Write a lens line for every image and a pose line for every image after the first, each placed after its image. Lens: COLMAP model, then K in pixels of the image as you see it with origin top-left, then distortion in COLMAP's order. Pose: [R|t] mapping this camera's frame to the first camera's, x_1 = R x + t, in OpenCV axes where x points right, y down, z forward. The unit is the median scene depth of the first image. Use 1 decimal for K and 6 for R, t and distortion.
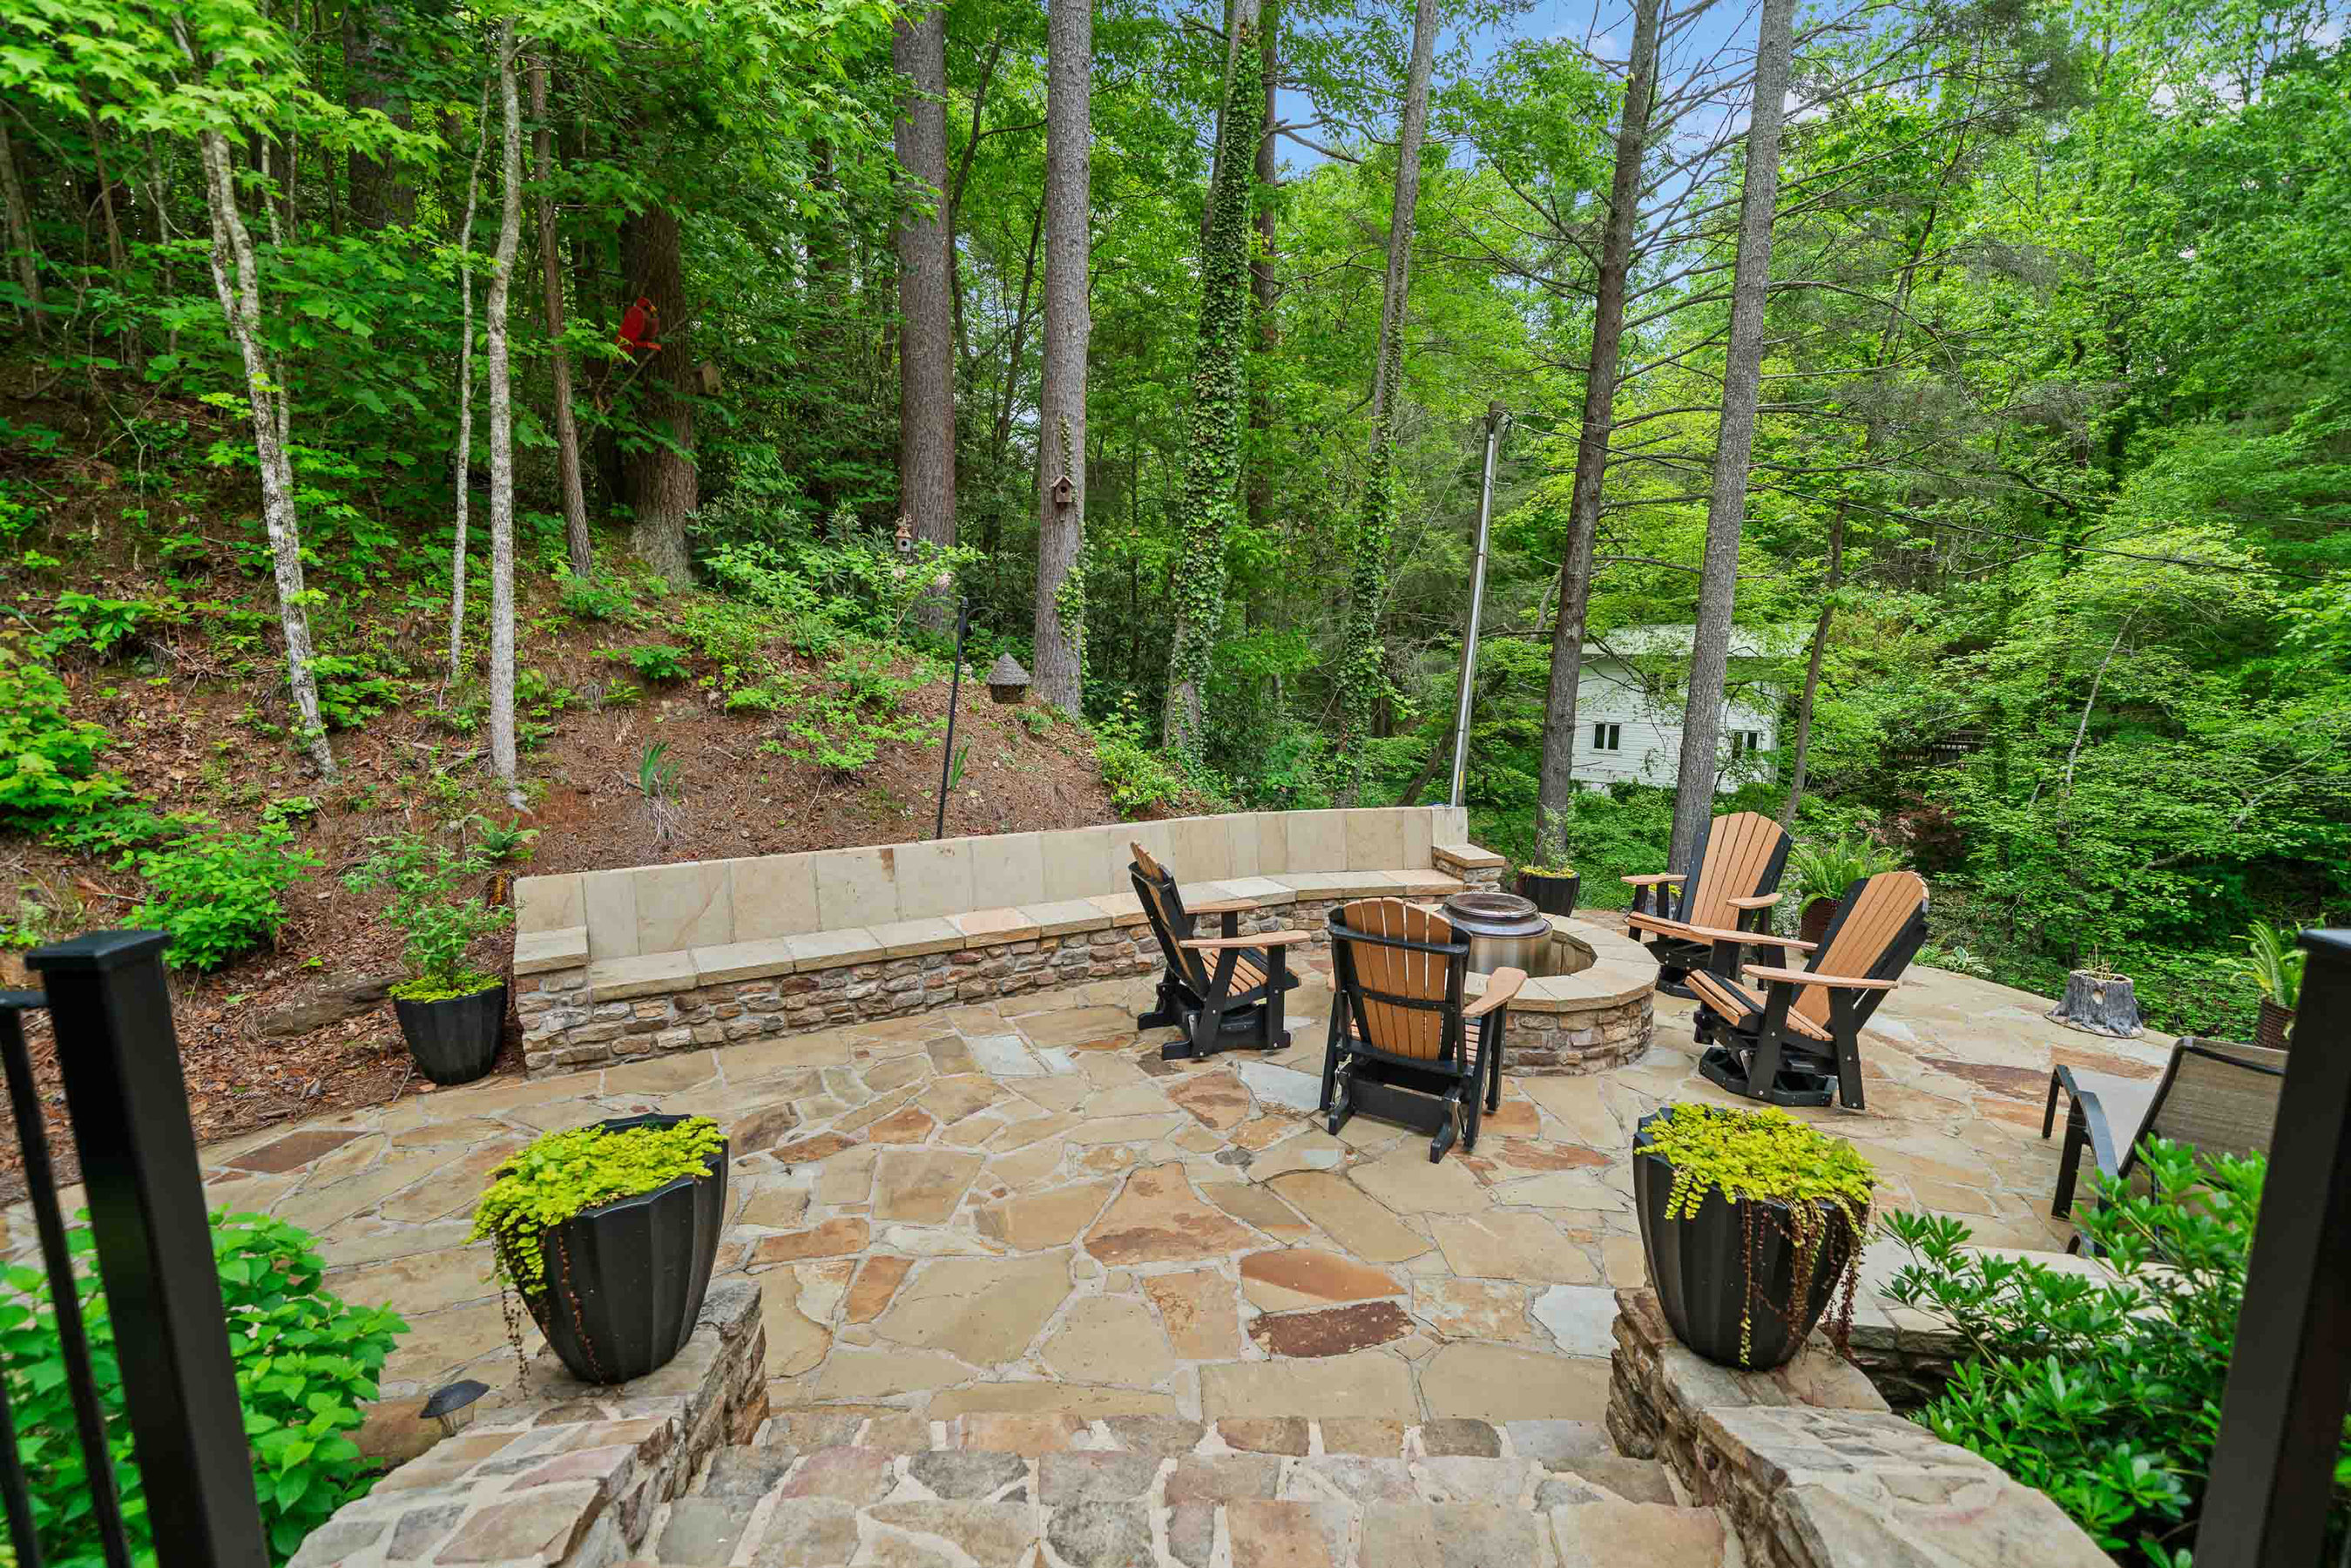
lens RADIAL K [[1008.0, 0, 1174.9], [0, 1008.0, 801.5], [0, 0, 1]] dist [0.000728, 0.000226]
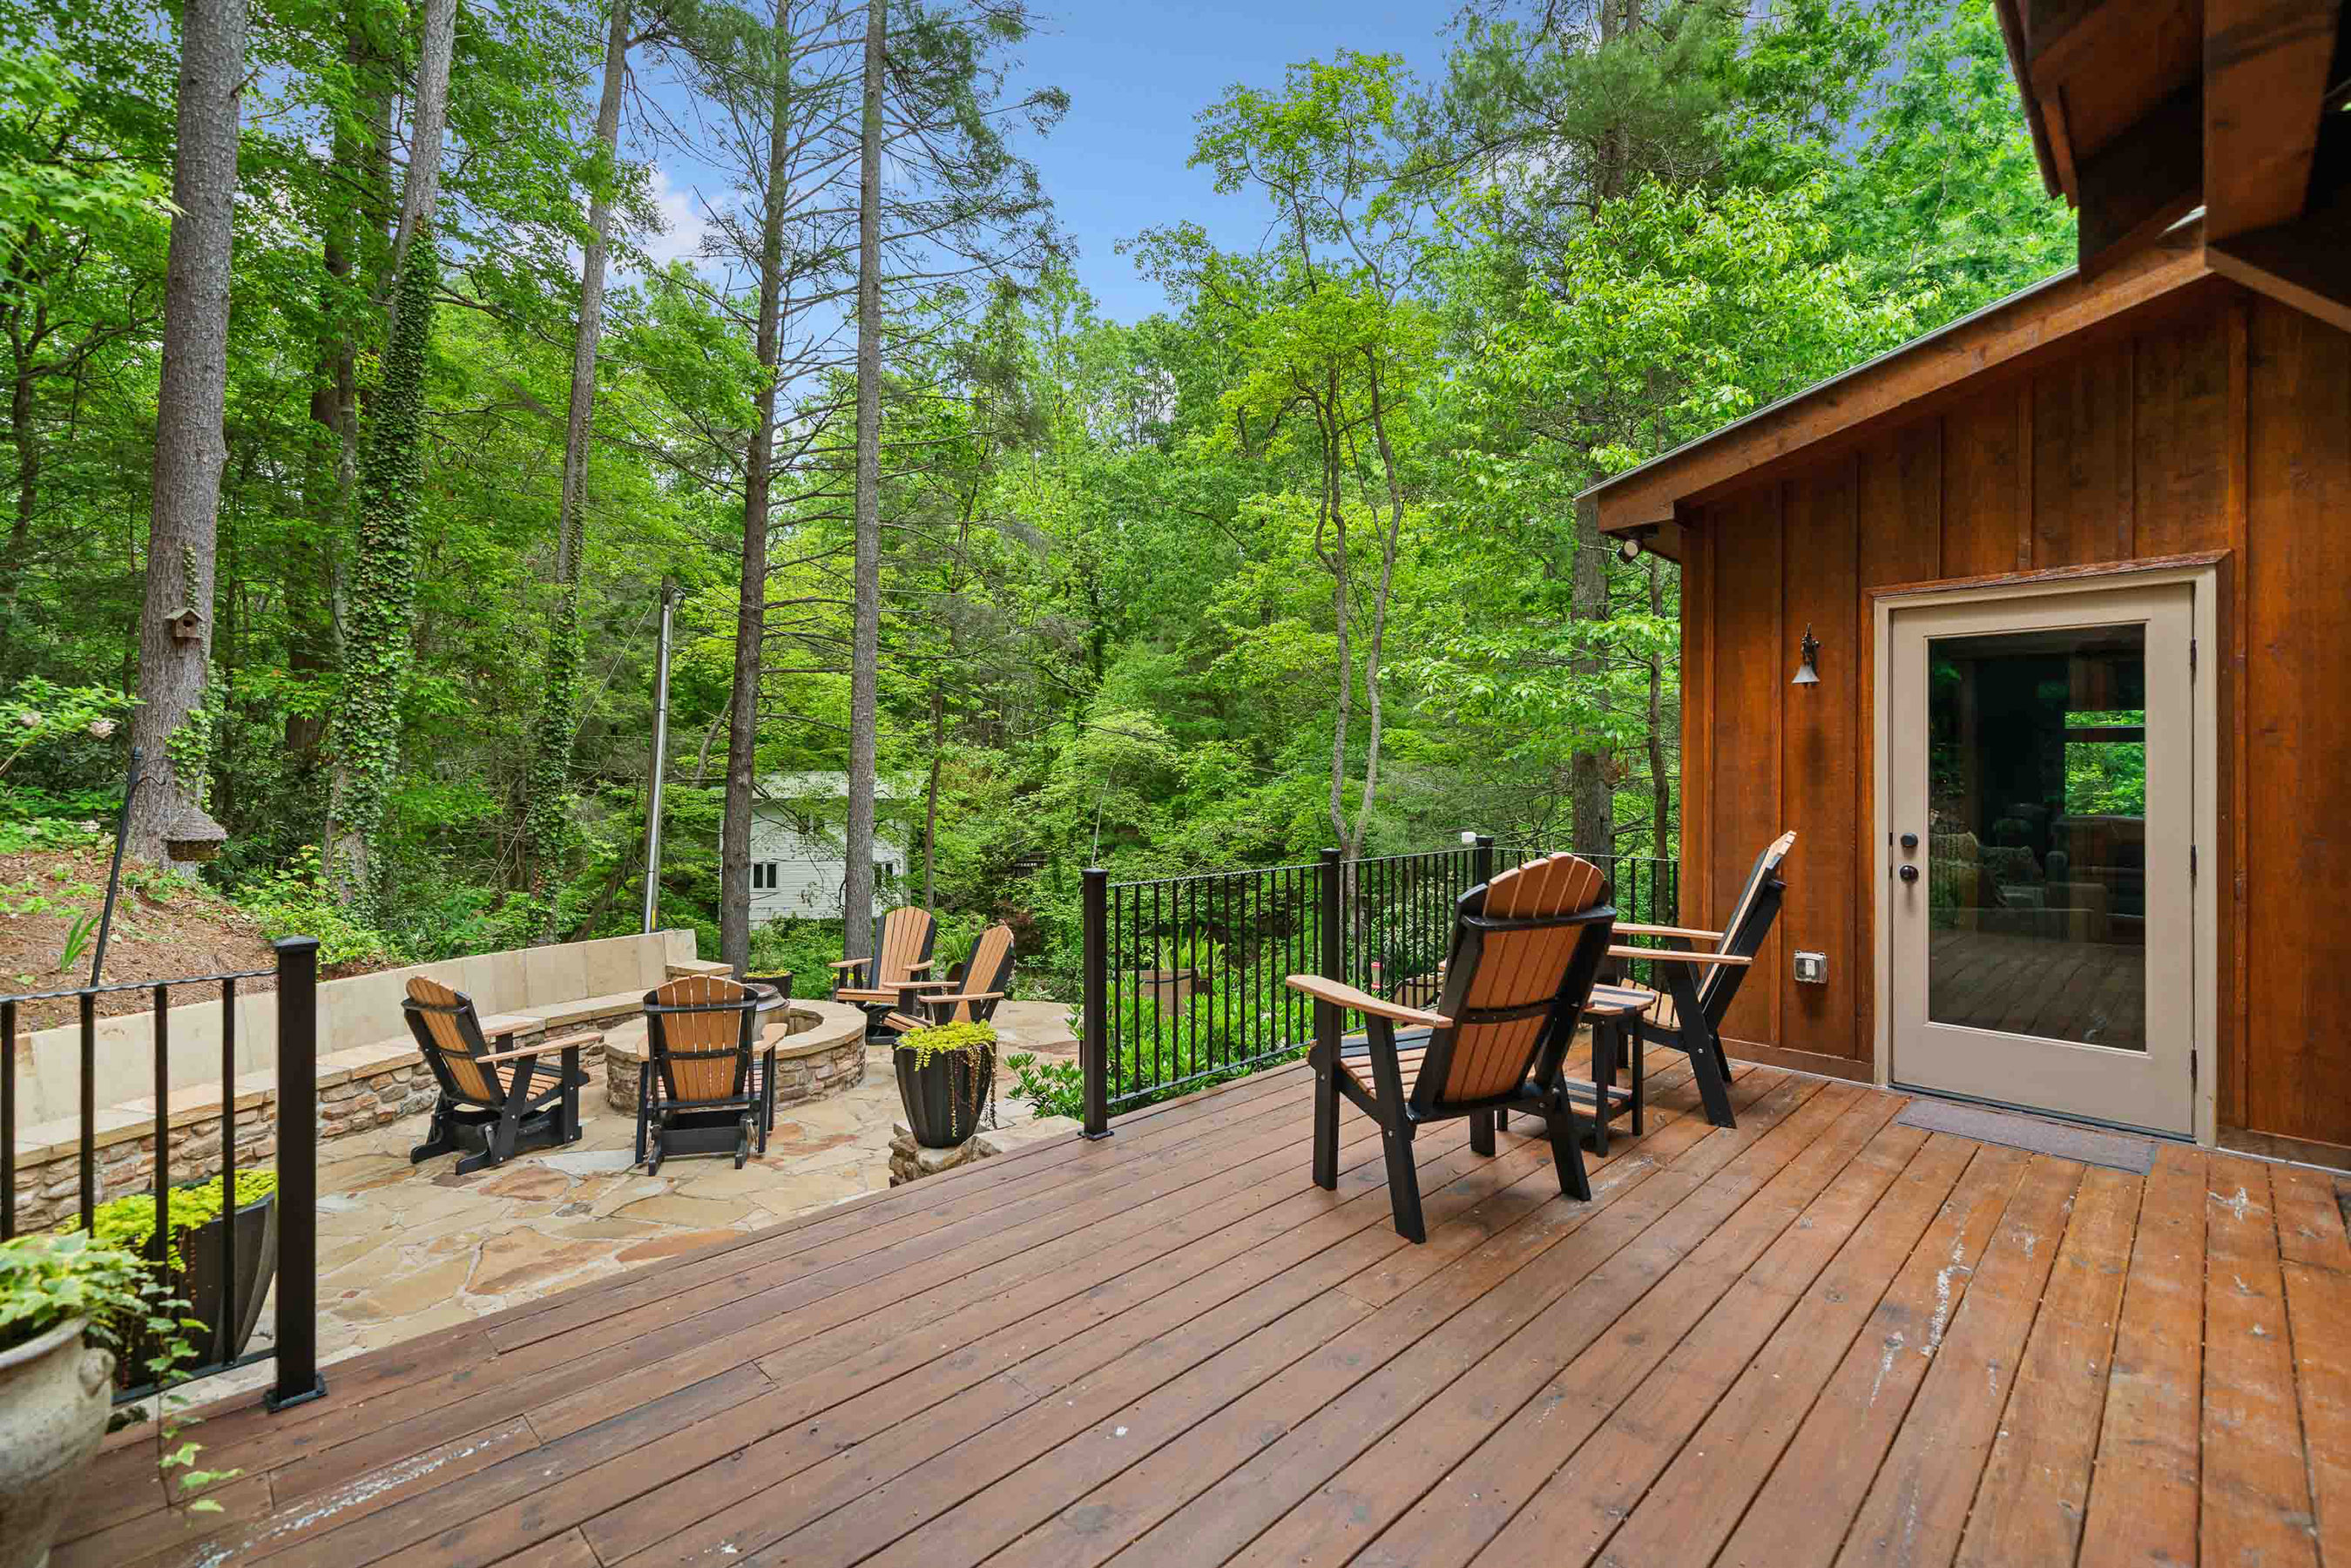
lens RADIAL K [[1008.0, 0, 1145.3], [0, 1008.0, 769.5], [0, 0, 1]] dist [0.000728, 0.000226]
pose [[0.715429, 0.004480, 0.698671, -0.065677], [0.116542, 0.985205, -0.125656, 0.013317], [-0.688897, 0.171323, 0.704322, -0.092982]]
